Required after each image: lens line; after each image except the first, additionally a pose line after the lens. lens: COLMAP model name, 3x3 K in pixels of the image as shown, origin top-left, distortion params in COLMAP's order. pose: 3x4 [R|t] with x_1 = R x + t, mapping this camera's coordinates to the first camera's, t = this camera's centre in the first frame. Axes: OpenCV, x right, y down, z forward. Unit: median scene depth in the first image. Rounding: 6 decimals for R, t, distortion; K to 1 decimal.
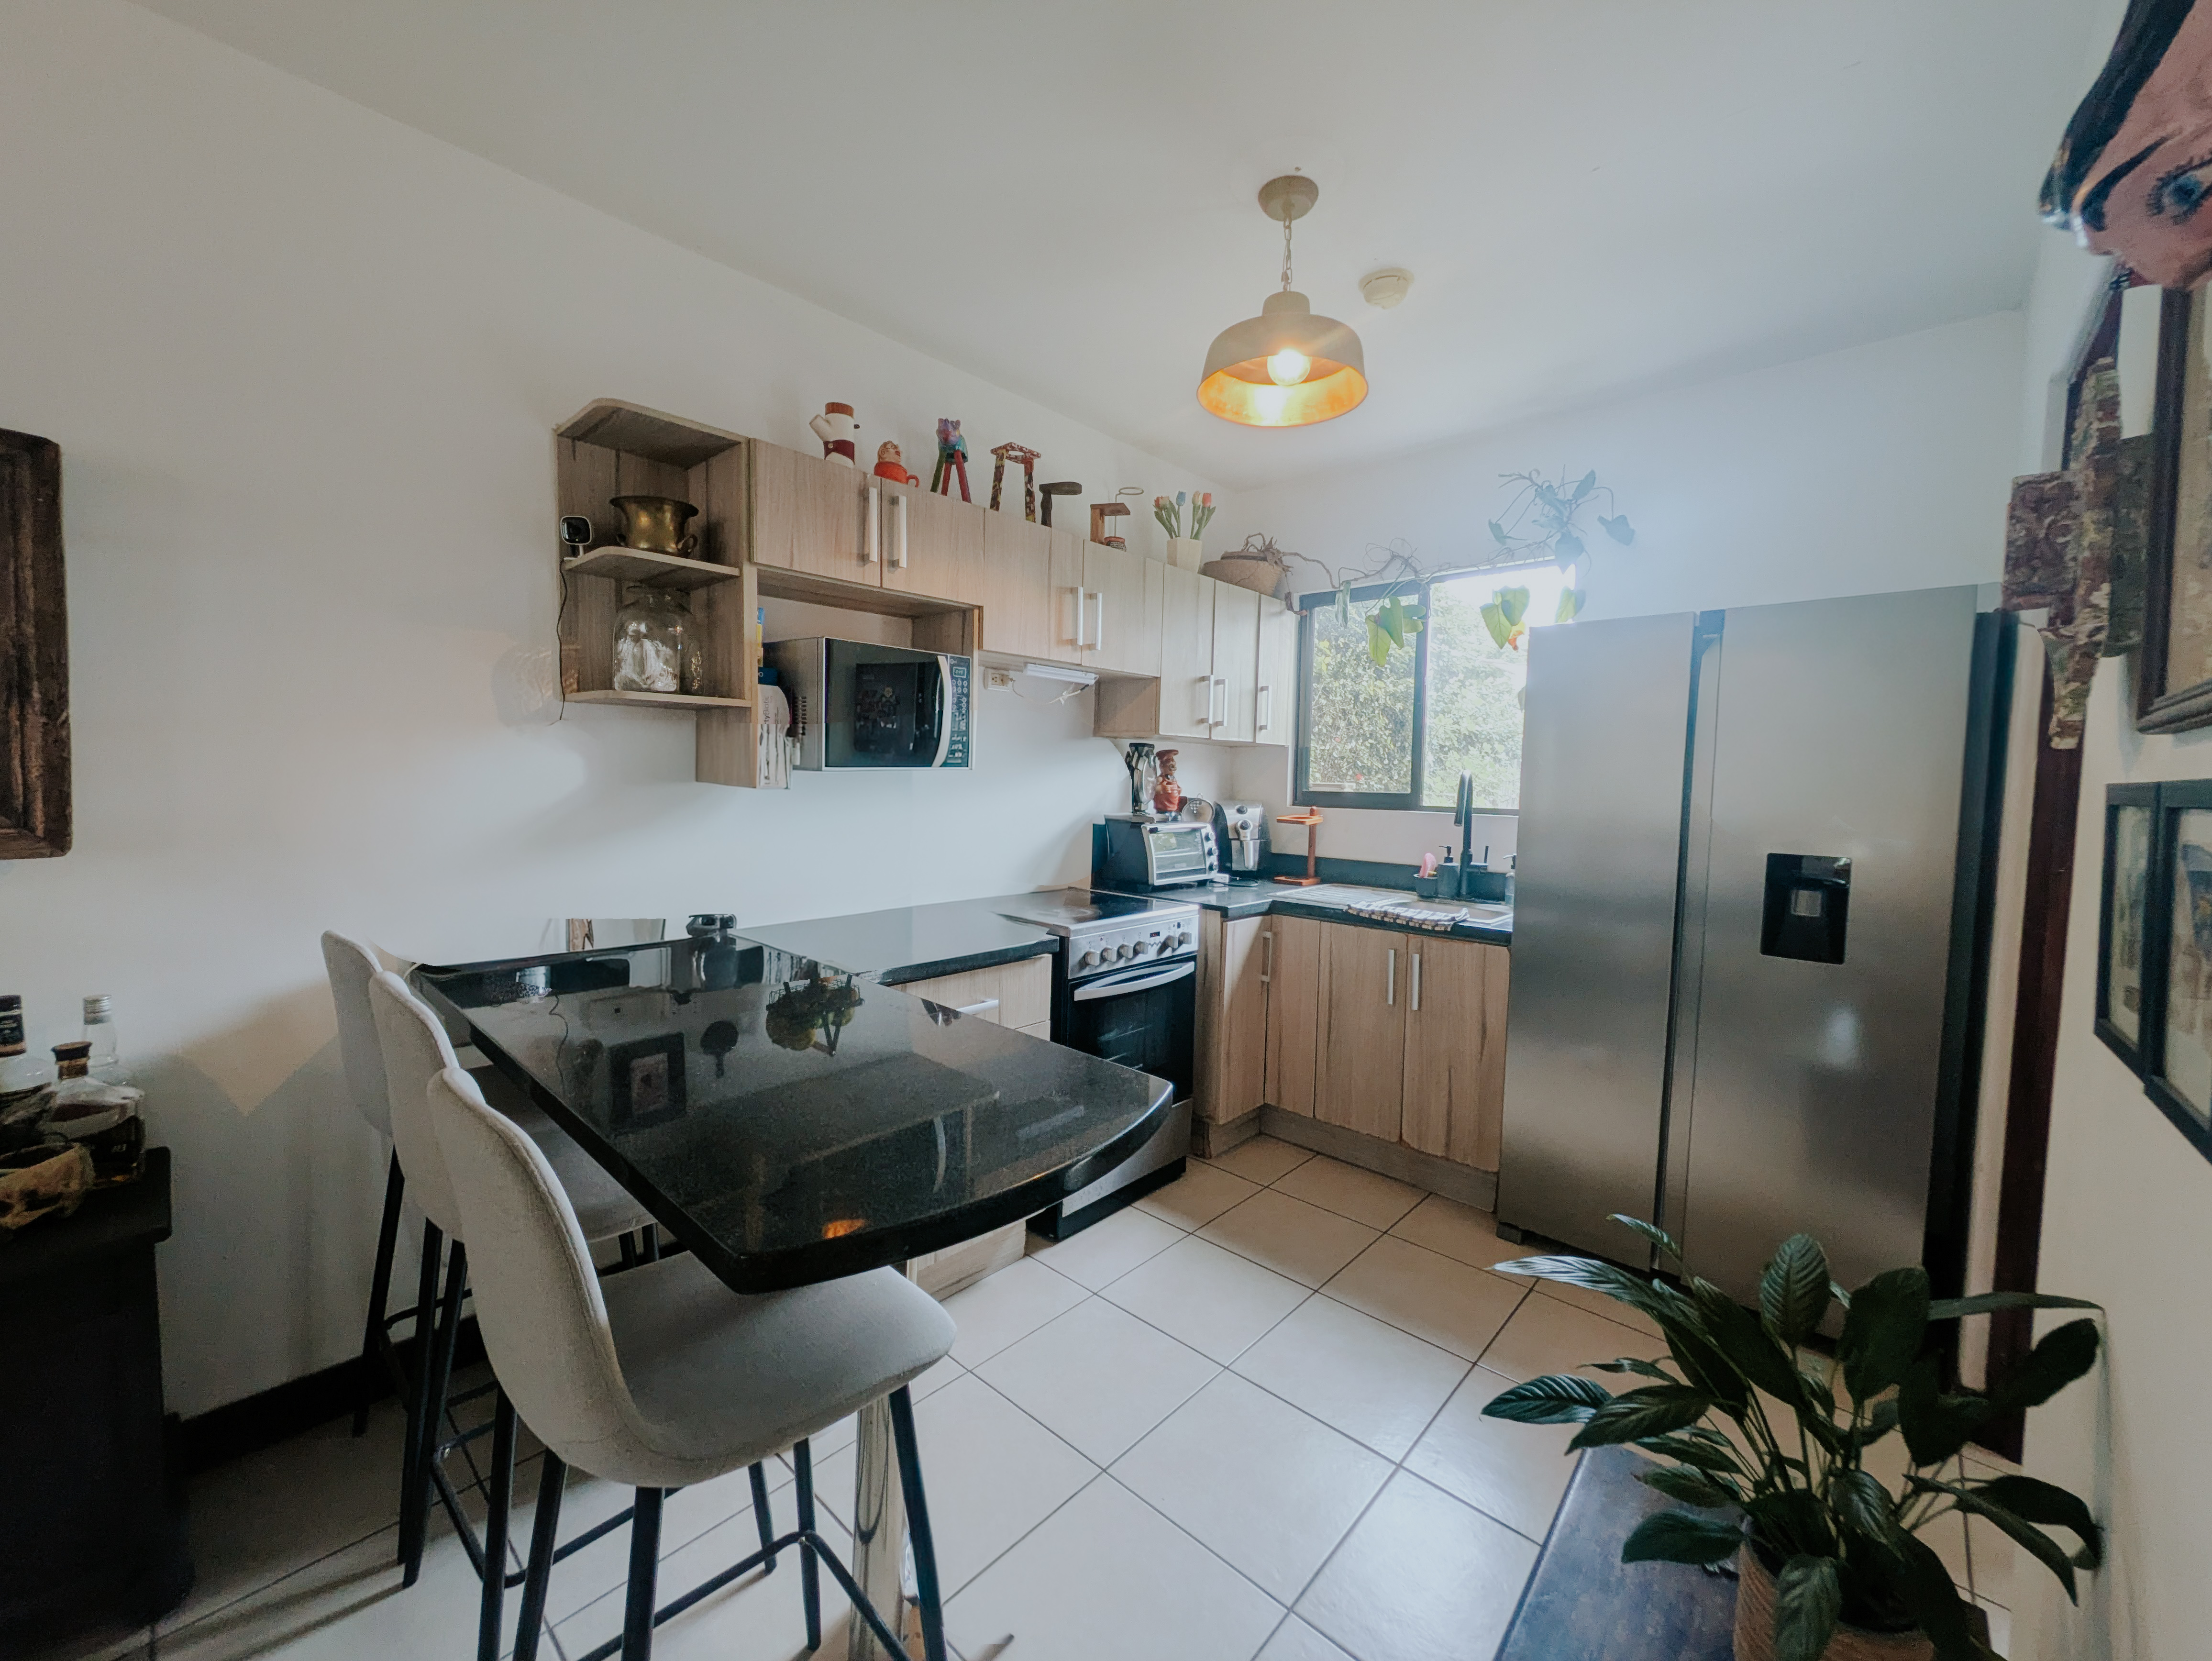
lens RADIAL K [[873.9, 0, 1111.7], [0, 873.9, 828.0], [0, 0, 1]] dist [-0.005160, 0.002015]
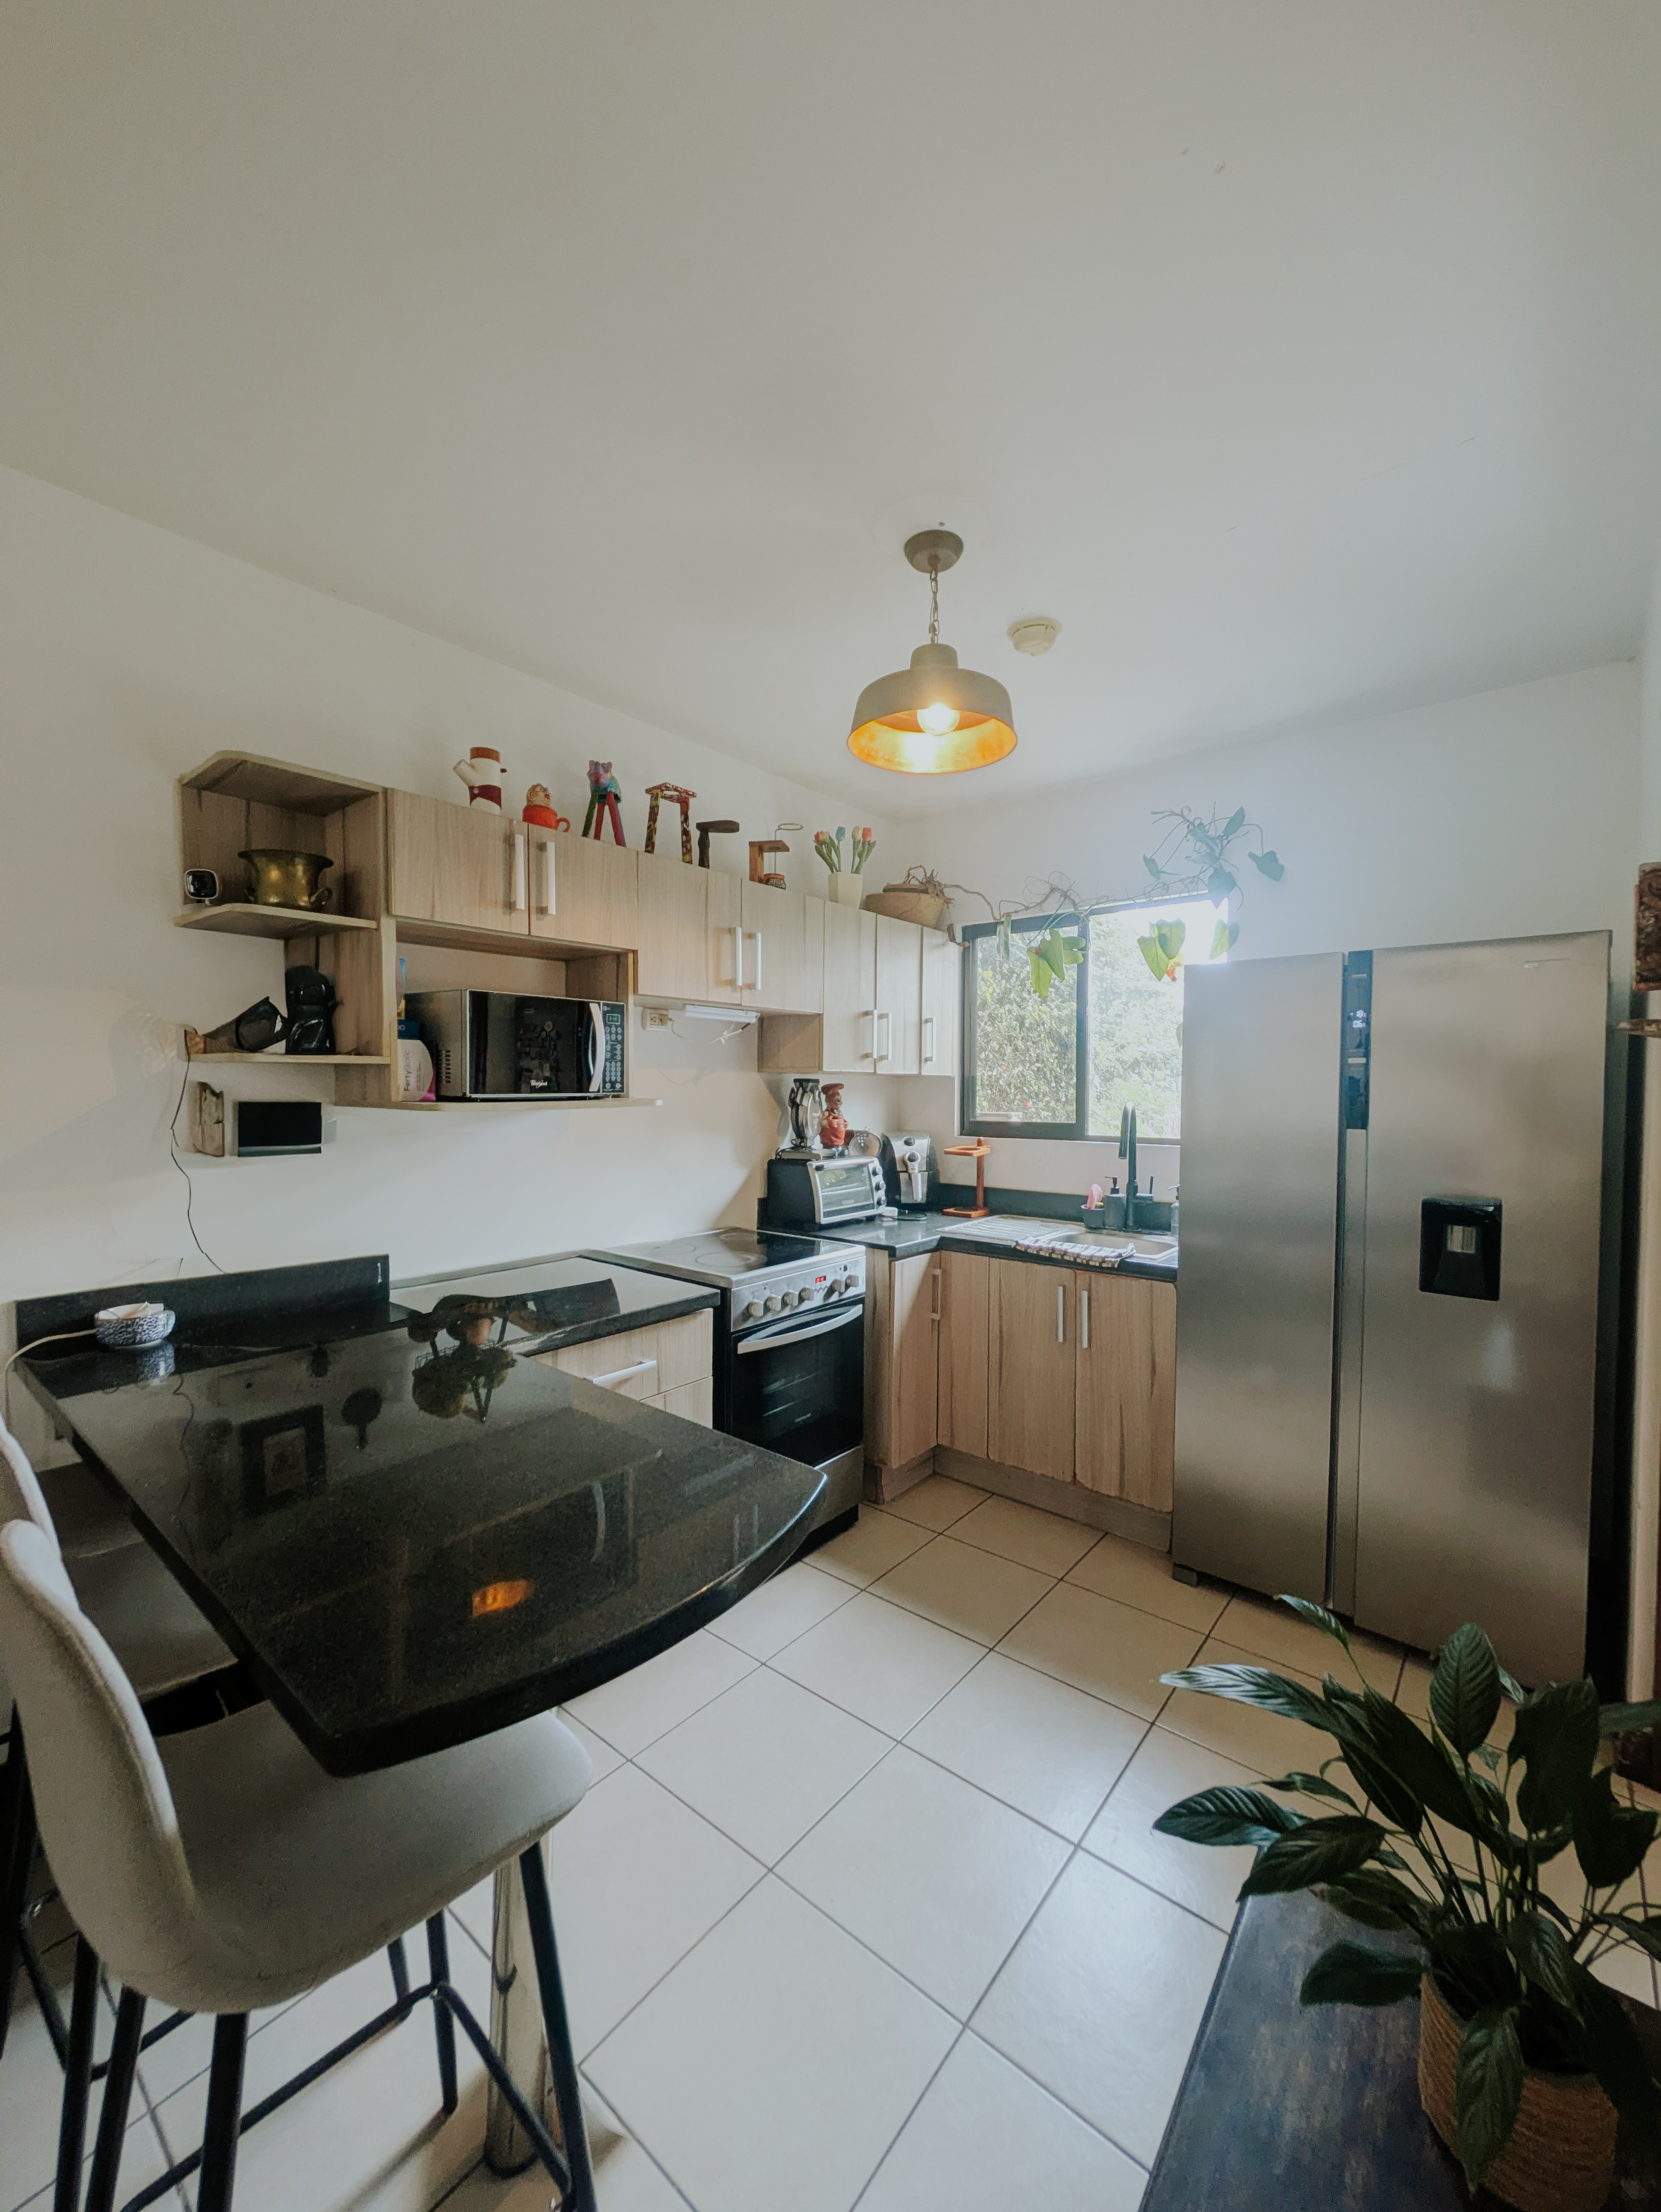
lens RADIAL K [[873.9, 0, 829.5], [0, 873.9, 1112.8], [0, 0, 1]] dist [-0.005160, 0.002015]
pose [[0.998687, -0.018736, 0.047669, 0.017684], [0.020210, 0.999327, -0.030624, -0.037866], [-0.047064, 0.031547, 0.998394, 0.018108]]
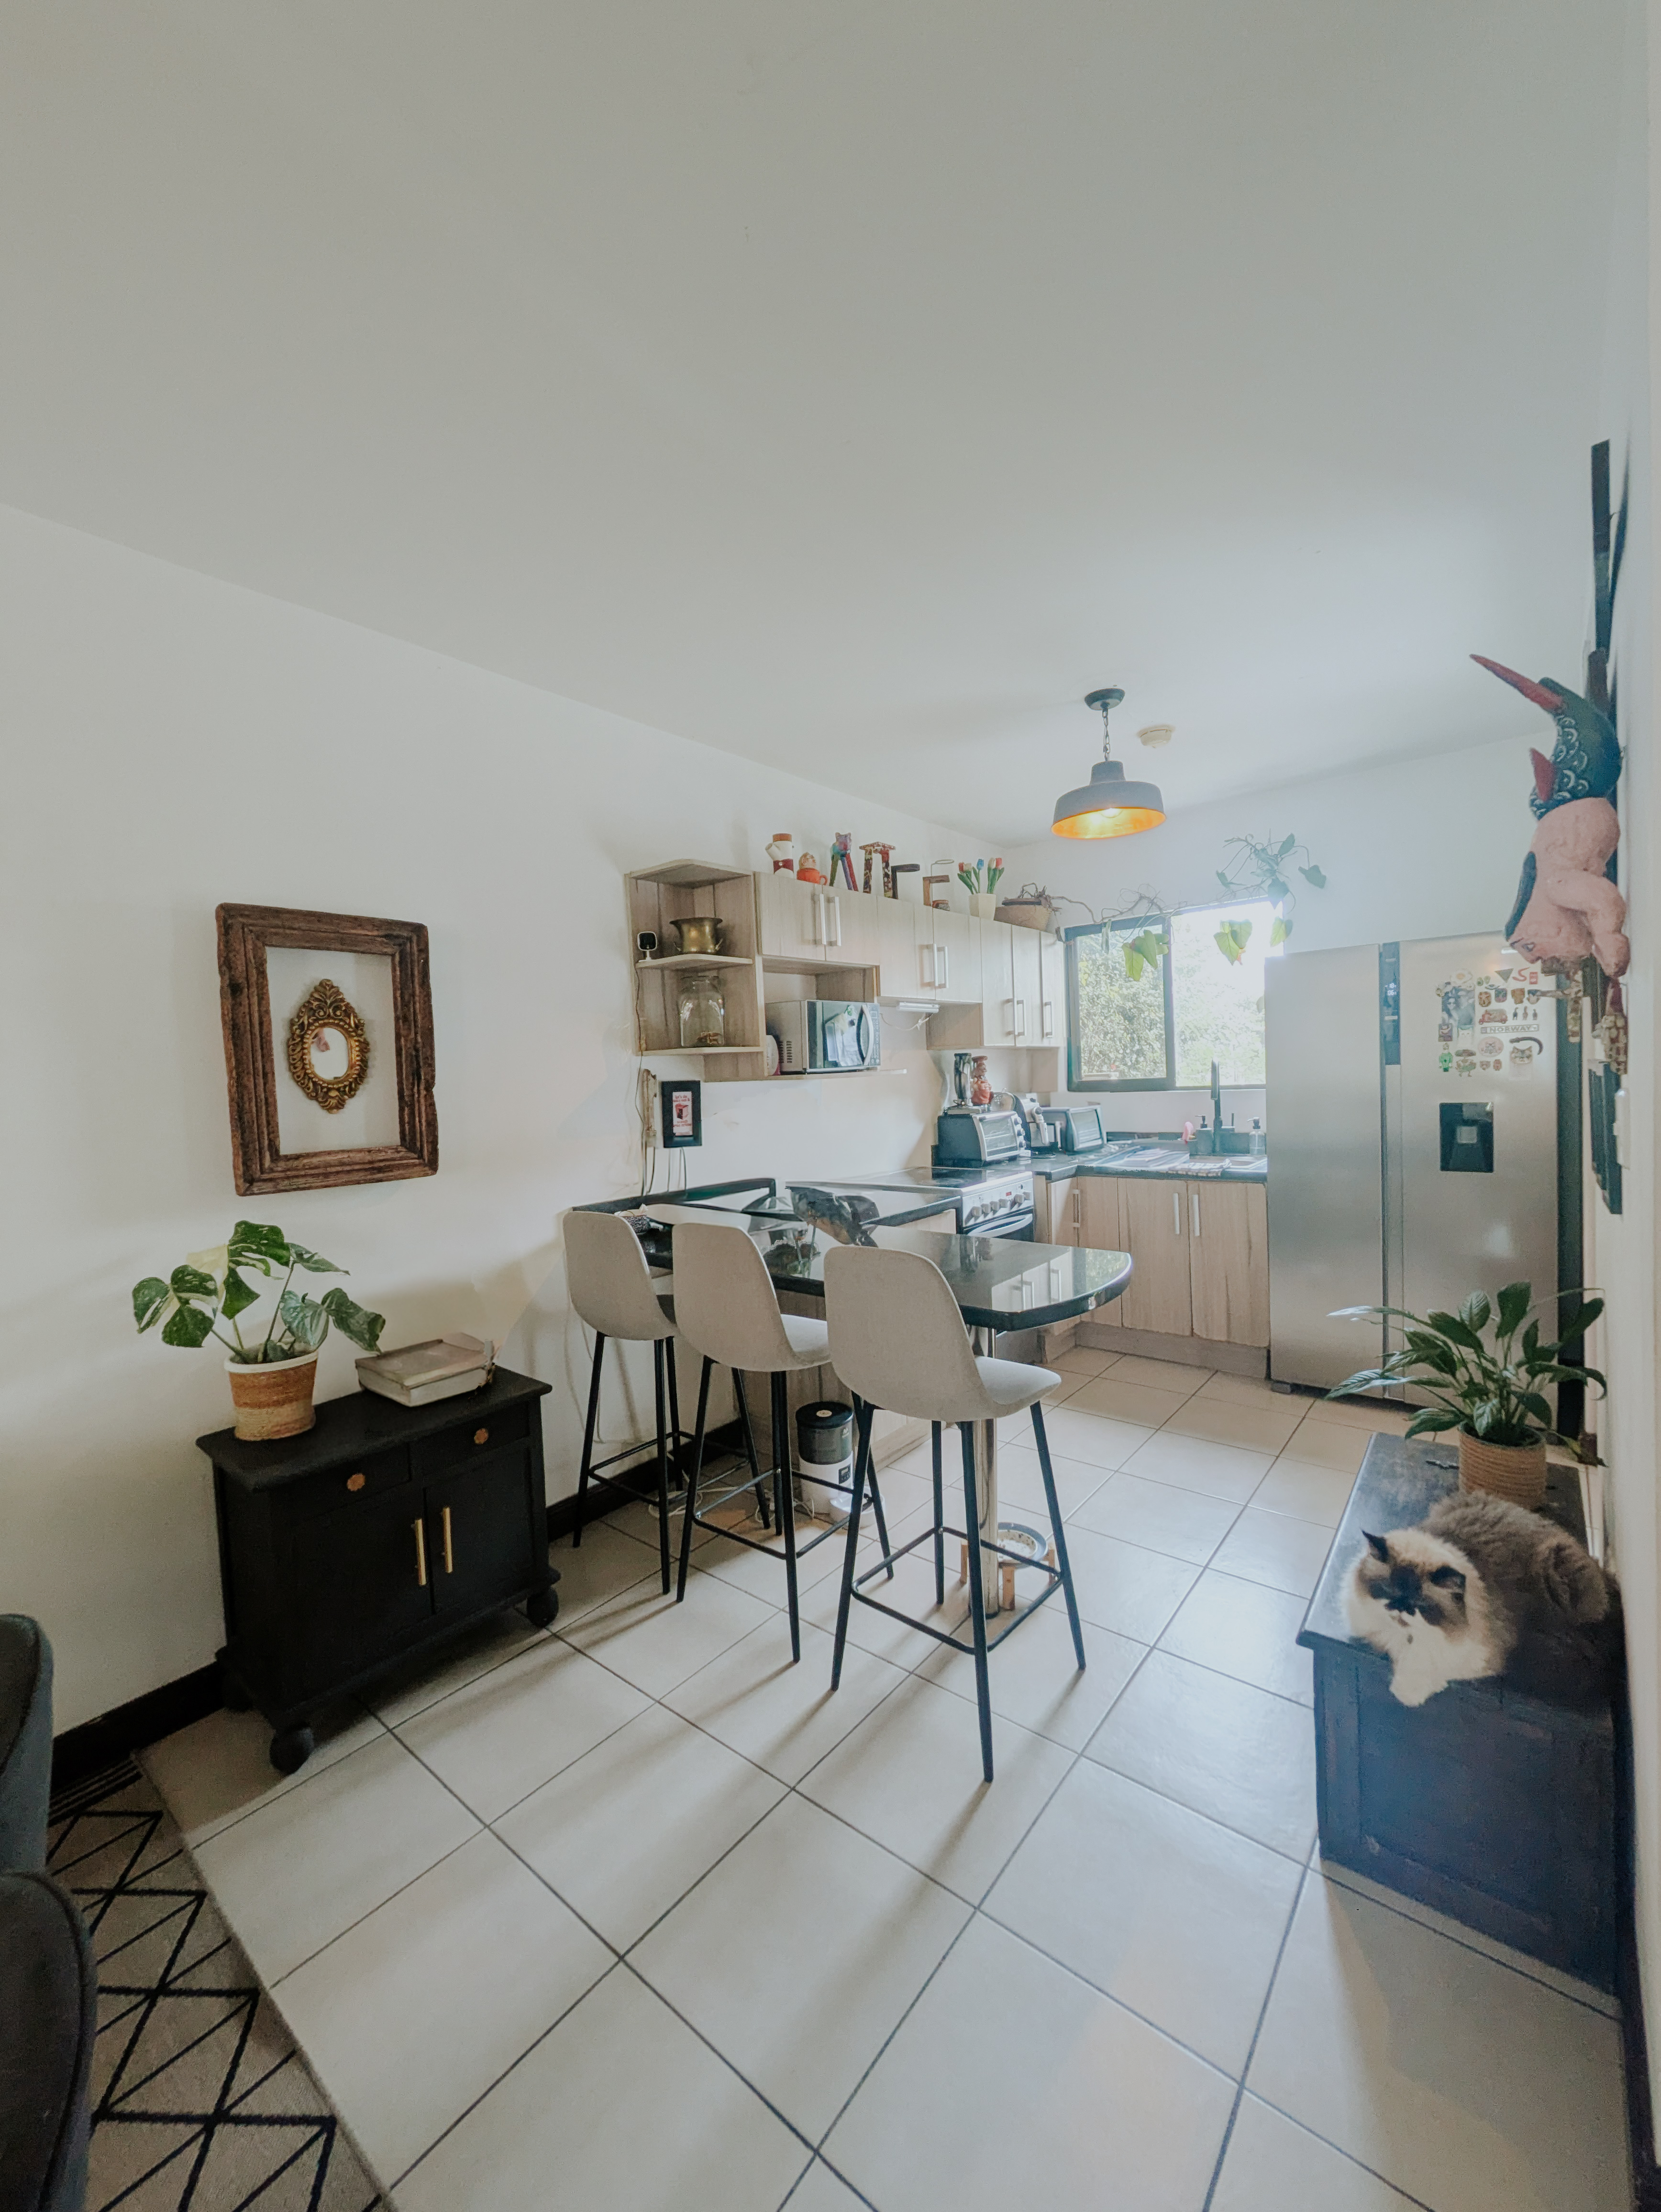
lens RADIAL K [[873.9, 0, 828.7], [0, 873.9, 1112.1], [0, 0, 1]] dist [-0.005160, 0.002015]
pose [[0.996797, -0.068947, 0.040519, -0.303613], [0.069598, 0.997464, -0.014871, -0.006096], [-0.039391, 0.017644, 0.999068, -0.389121]]
